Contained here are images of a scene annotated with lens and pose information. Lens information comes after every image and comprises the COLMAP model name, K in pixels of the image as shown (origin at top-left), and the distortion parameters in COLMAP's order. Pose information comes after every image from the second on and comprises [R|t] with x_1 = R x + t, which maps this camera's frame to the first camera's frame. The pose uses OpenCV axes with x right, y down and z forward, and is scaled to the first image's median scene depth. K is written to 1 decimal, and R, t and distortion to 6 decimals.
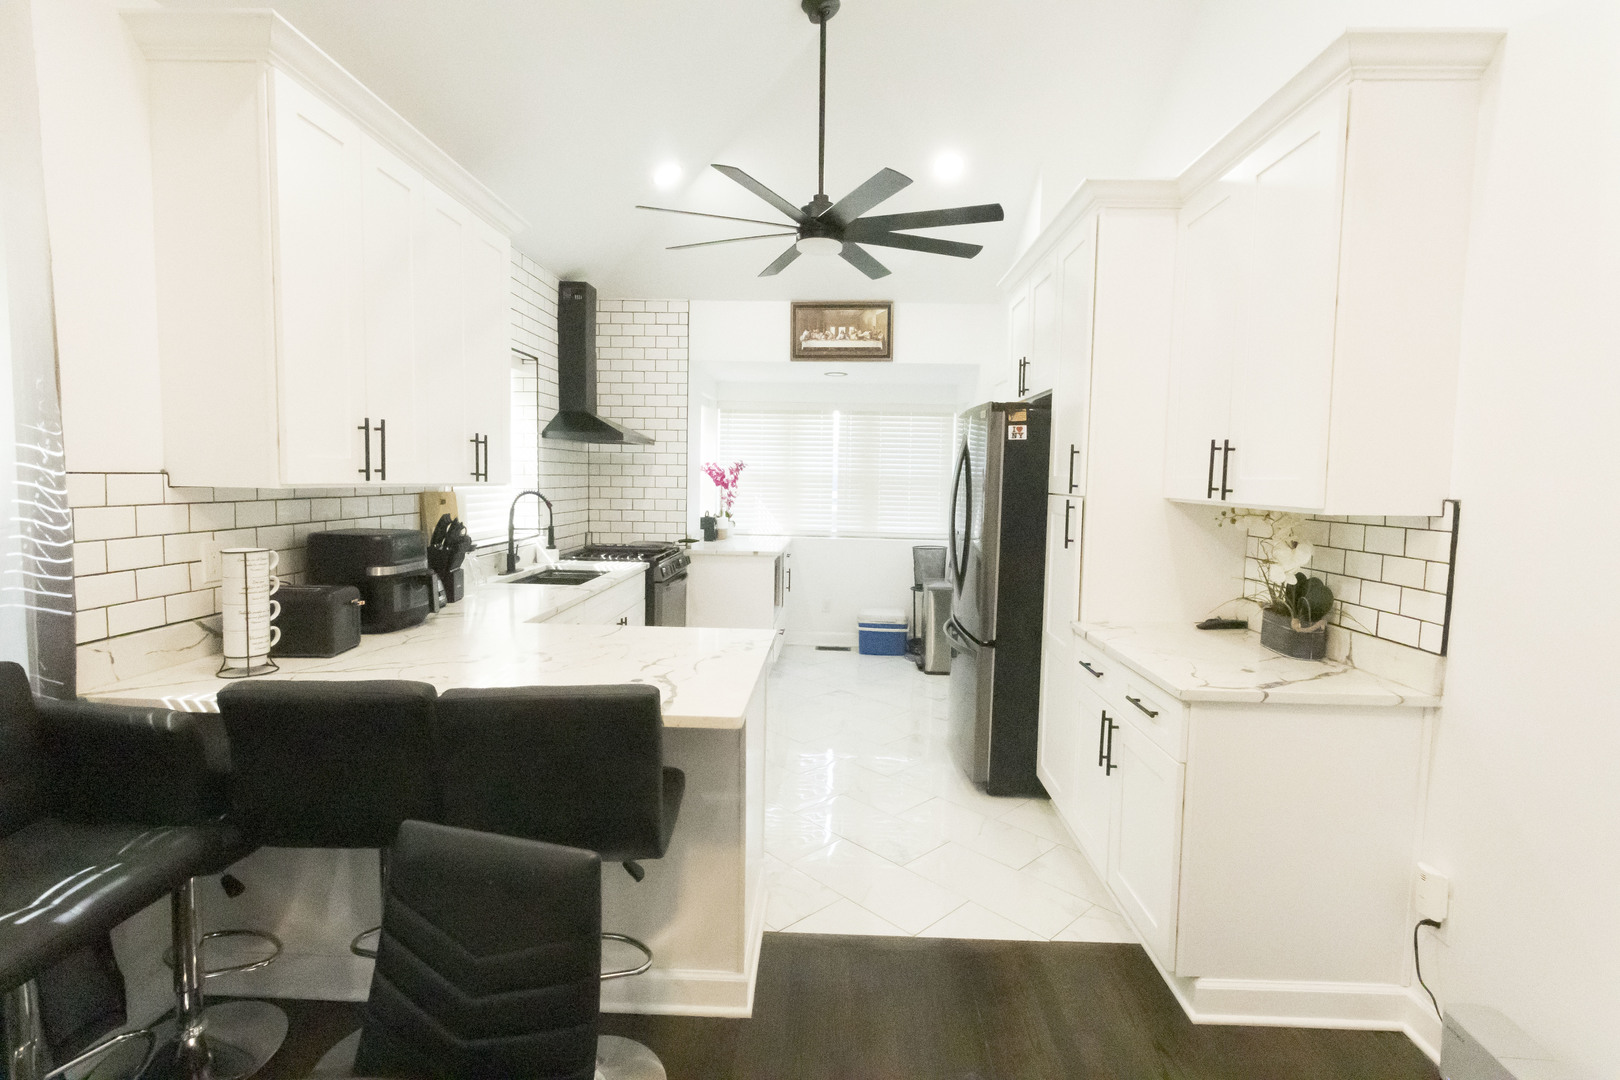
lens RADIAL K [[773.9, 0, 808.0], [0, 773.9, 536.7], [0, 0, 1]] dist [-0.002374, -0.000174]
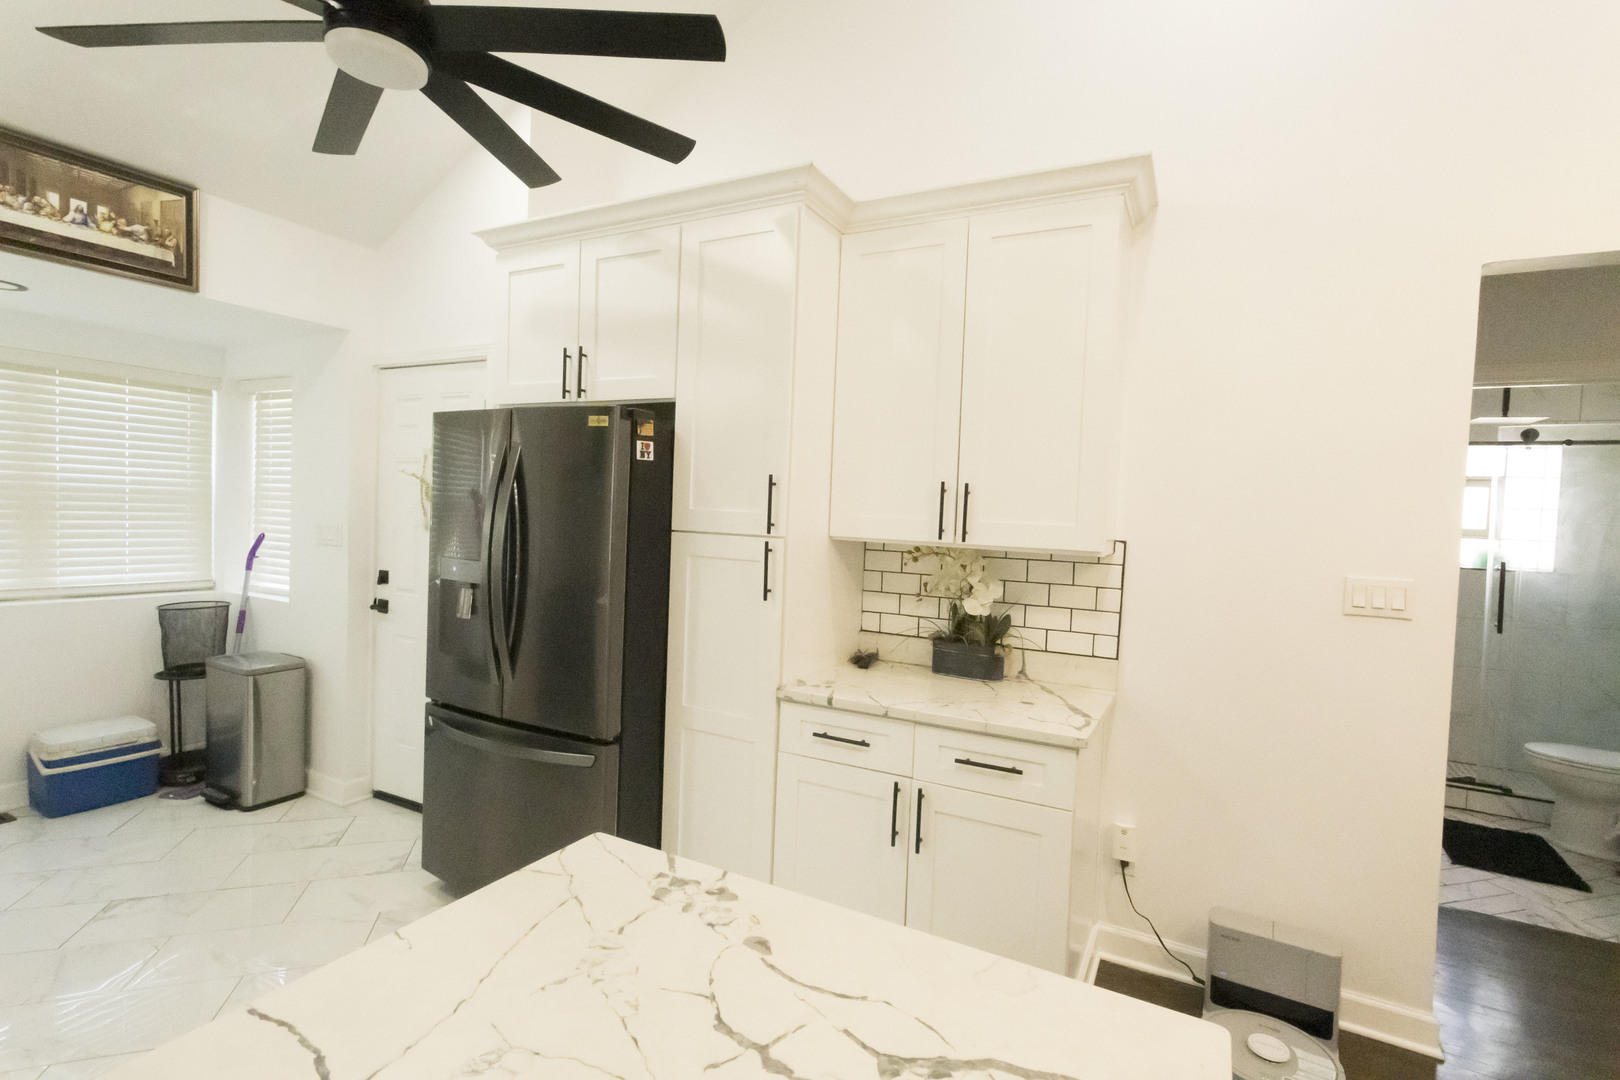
lens RADIAL K [[773.9, 0, 812.8], [0, 773.9, 541.2], [0, 0, 1]] dist [-0.002374, -0.000174]
pose [[0.420633, -0.037472, 0.906457, -0.343971], [0.040172, 0.998936, 0.022653, -0.057572], [-0.906341, 0.026886, 0.421691, 0.539438]]
